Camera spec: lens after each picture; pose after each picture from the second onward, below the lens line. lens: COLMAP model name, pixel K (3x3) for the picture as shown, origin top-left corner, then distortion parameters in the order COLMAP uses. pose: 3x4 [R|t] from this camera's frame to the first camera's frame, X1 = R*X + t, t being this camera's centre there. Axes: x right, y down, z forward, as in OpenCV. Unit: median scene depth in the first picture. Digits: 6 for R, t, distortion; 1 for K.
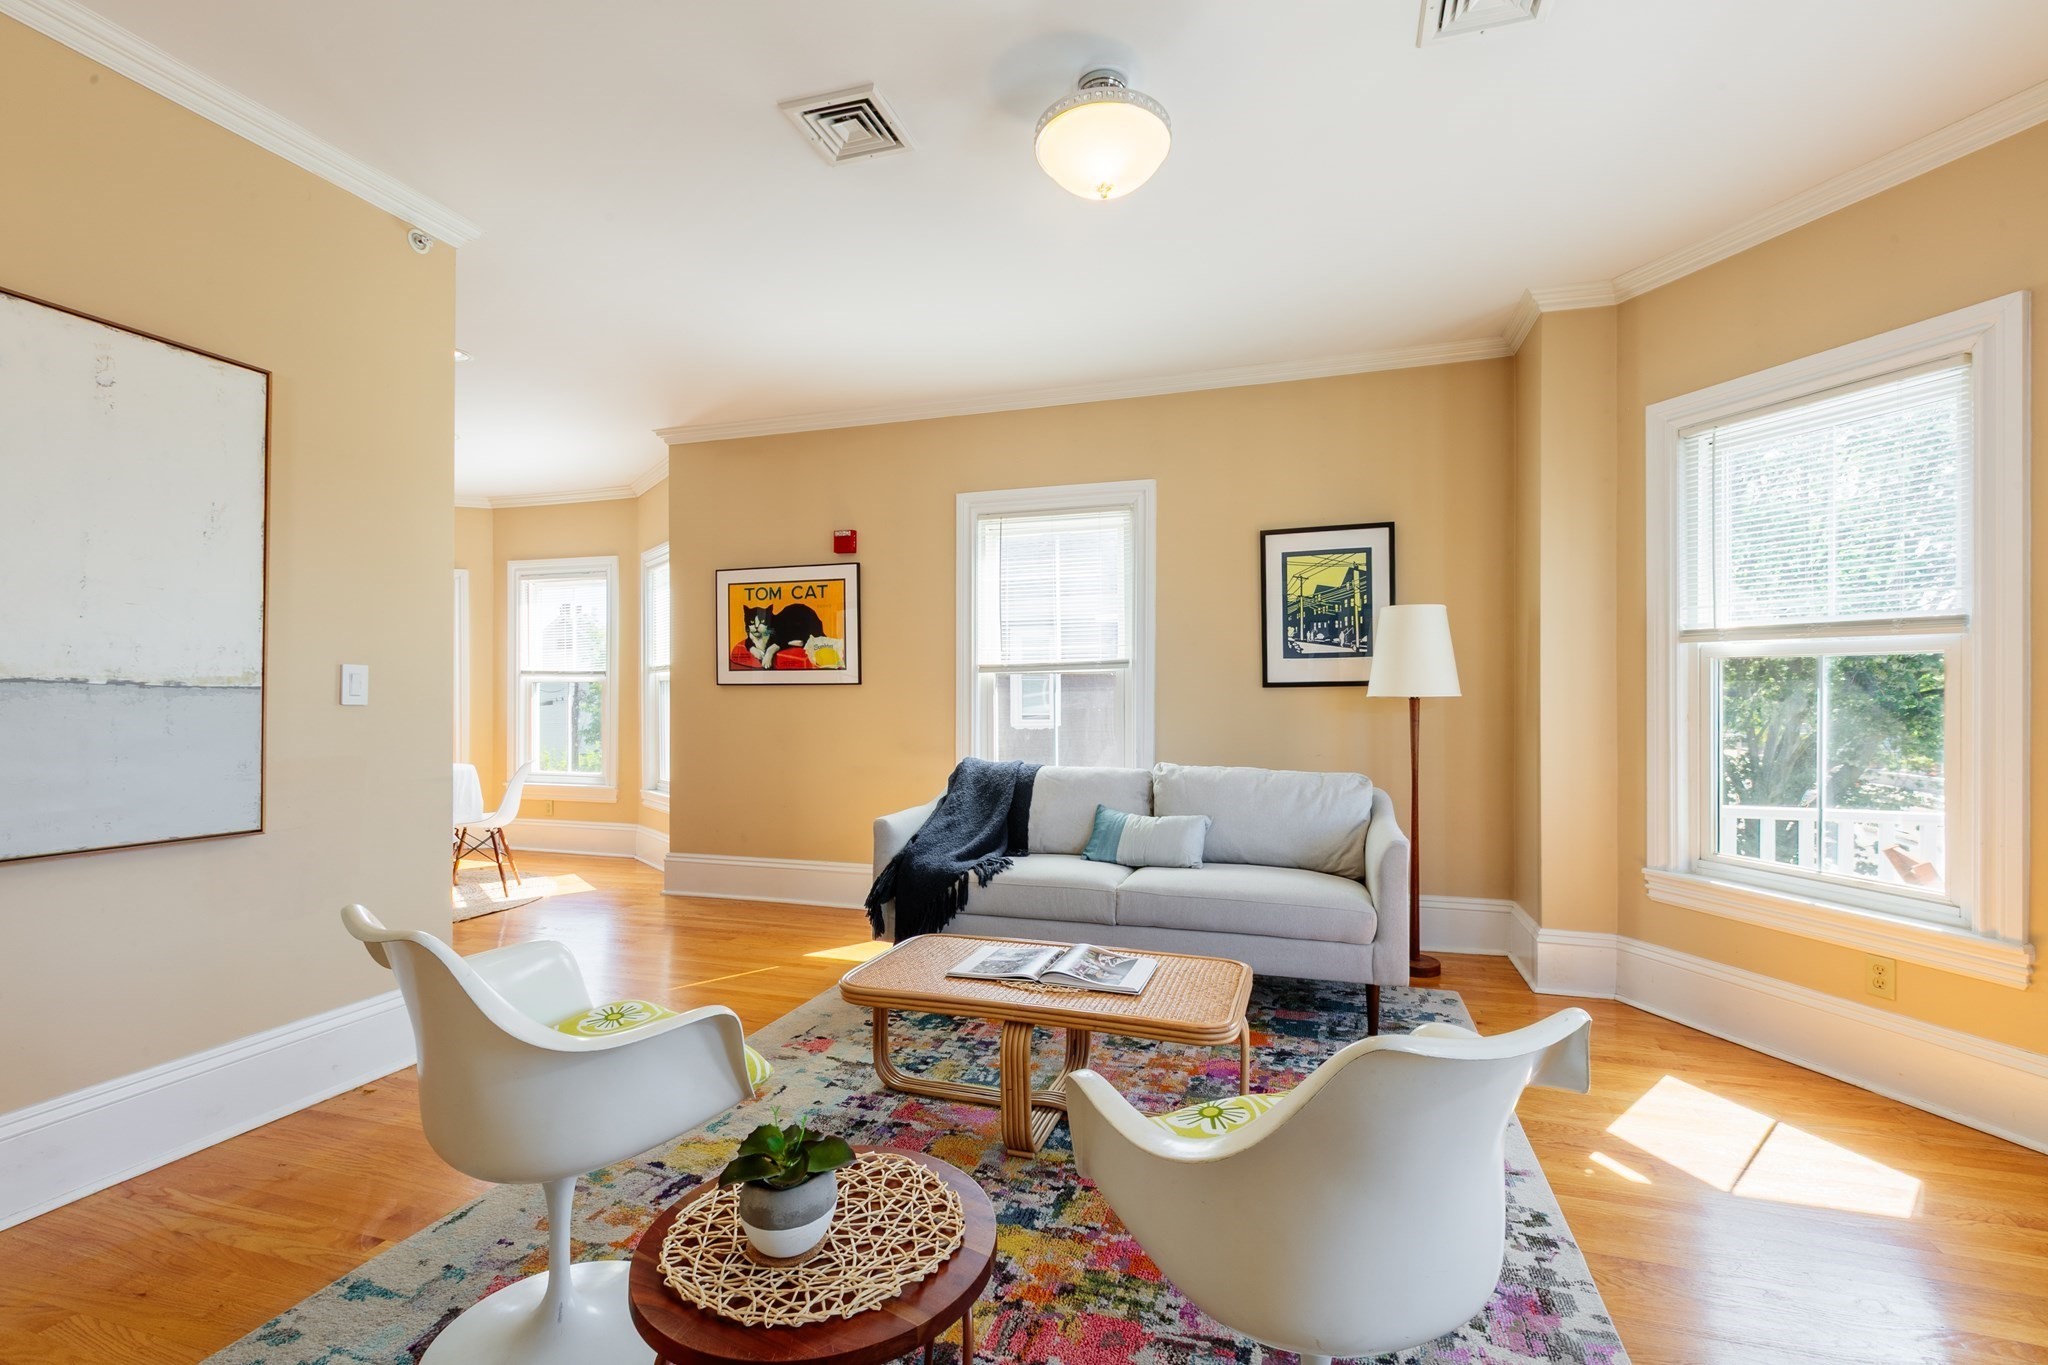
lens RADIAL K [[937.8, 0, 1025.8], [0, 937.8, 682.9], [0, 0, 1]] dist [-0.003499, -0.000376]
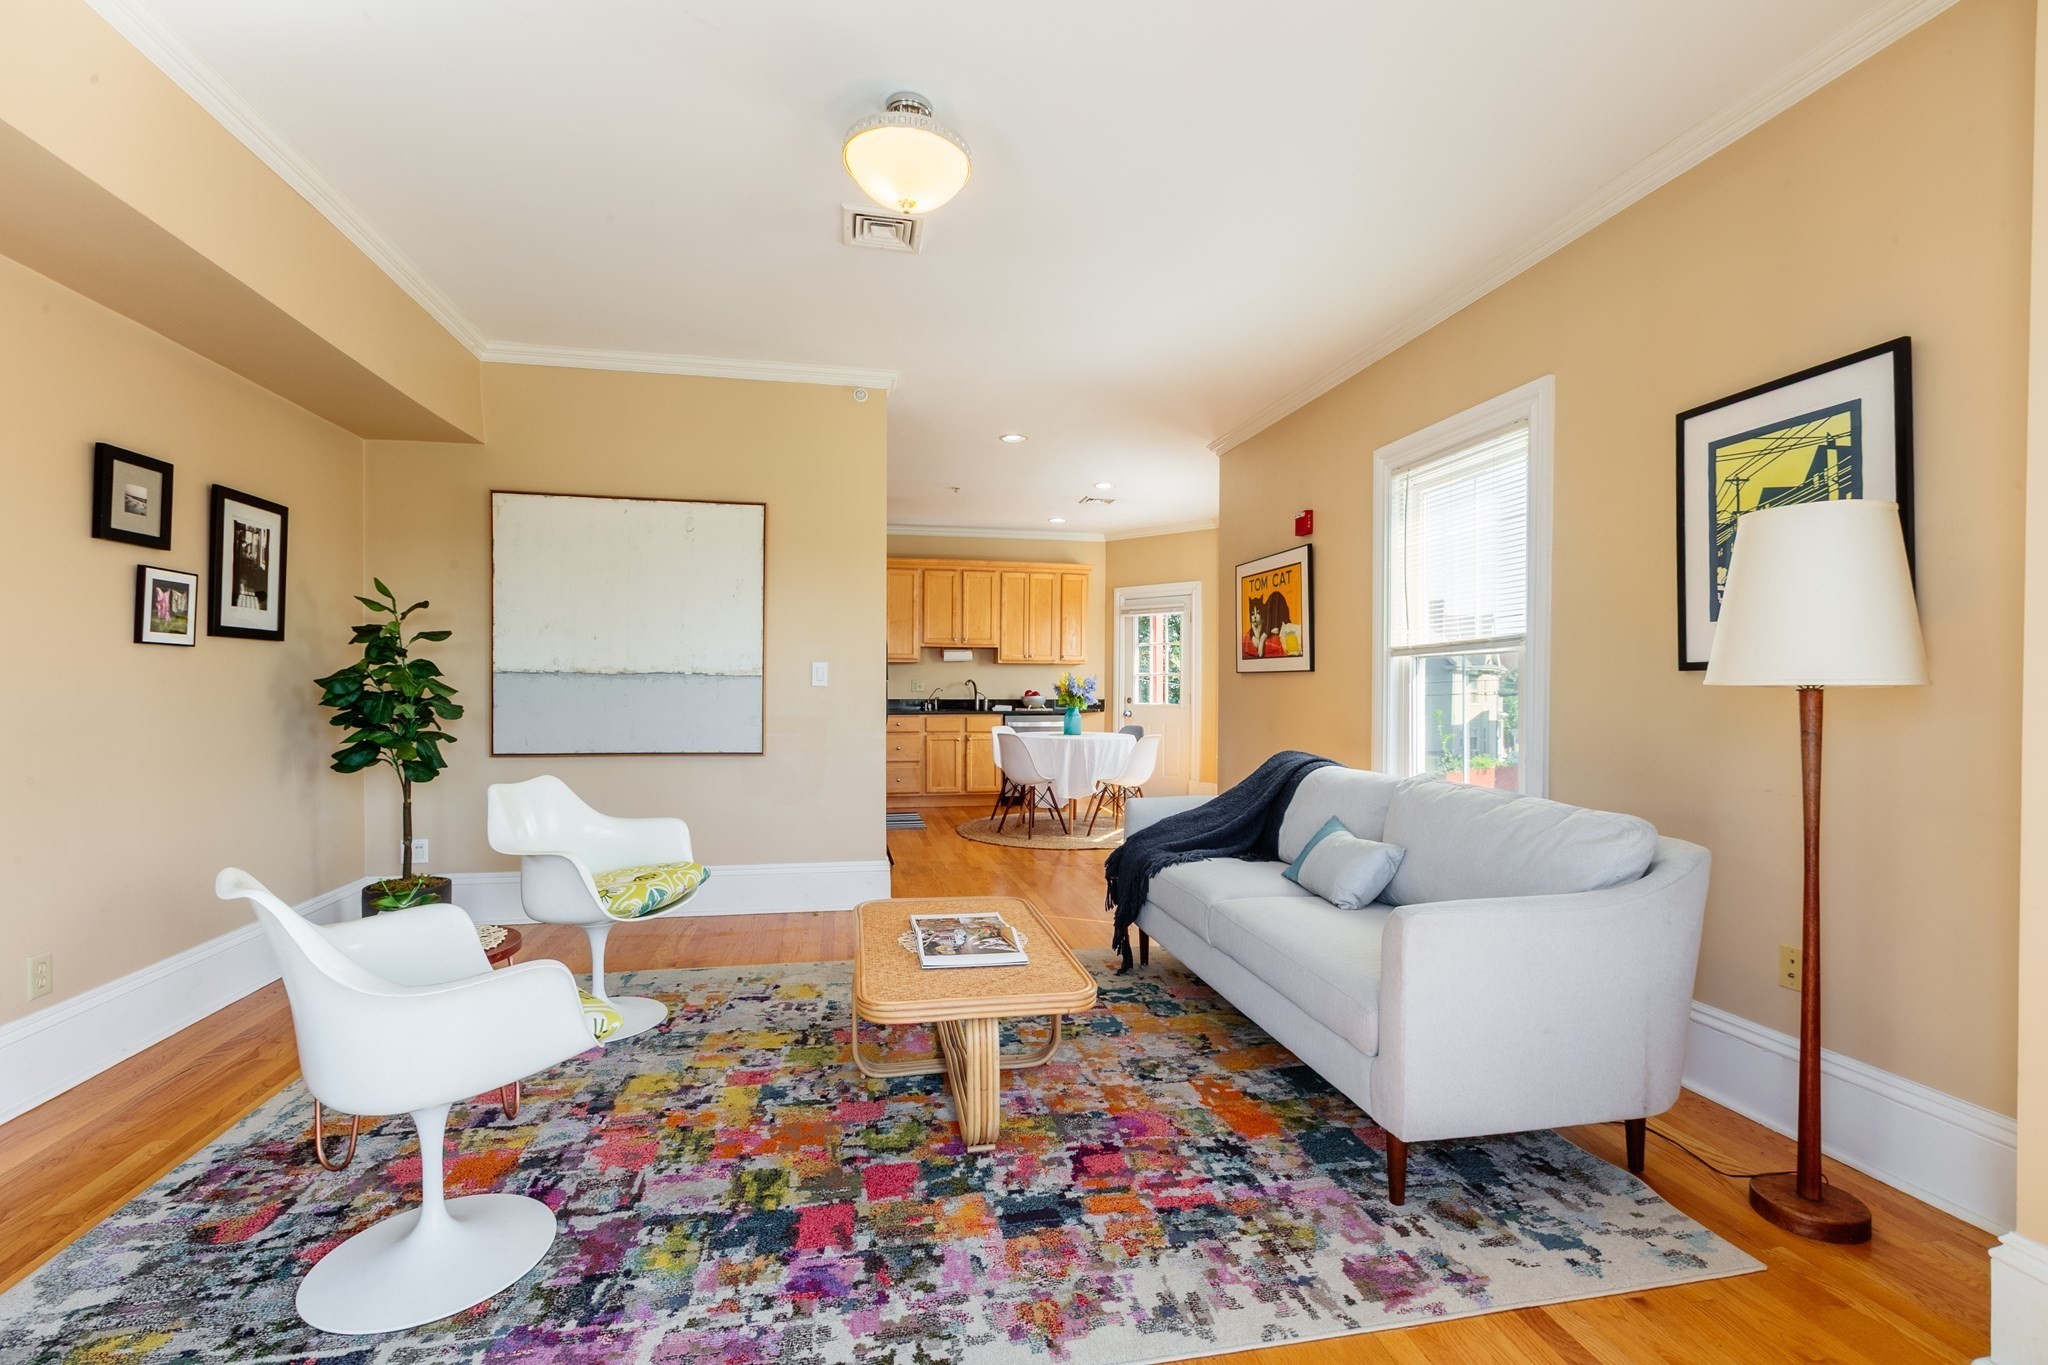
lens RADIAL K [[937.8, 0, 1026.5], [0, 937.8, 683.3], [0, 0, 1]] dist [-0.003499, -0.000376]
pose [[0.464857, 0.002642, -0.885382, 0.610155], [0.006678, 0.999957, 0.006490, 0.006482], [0.885361, -0.008929, 0.464819, 0.348029]]
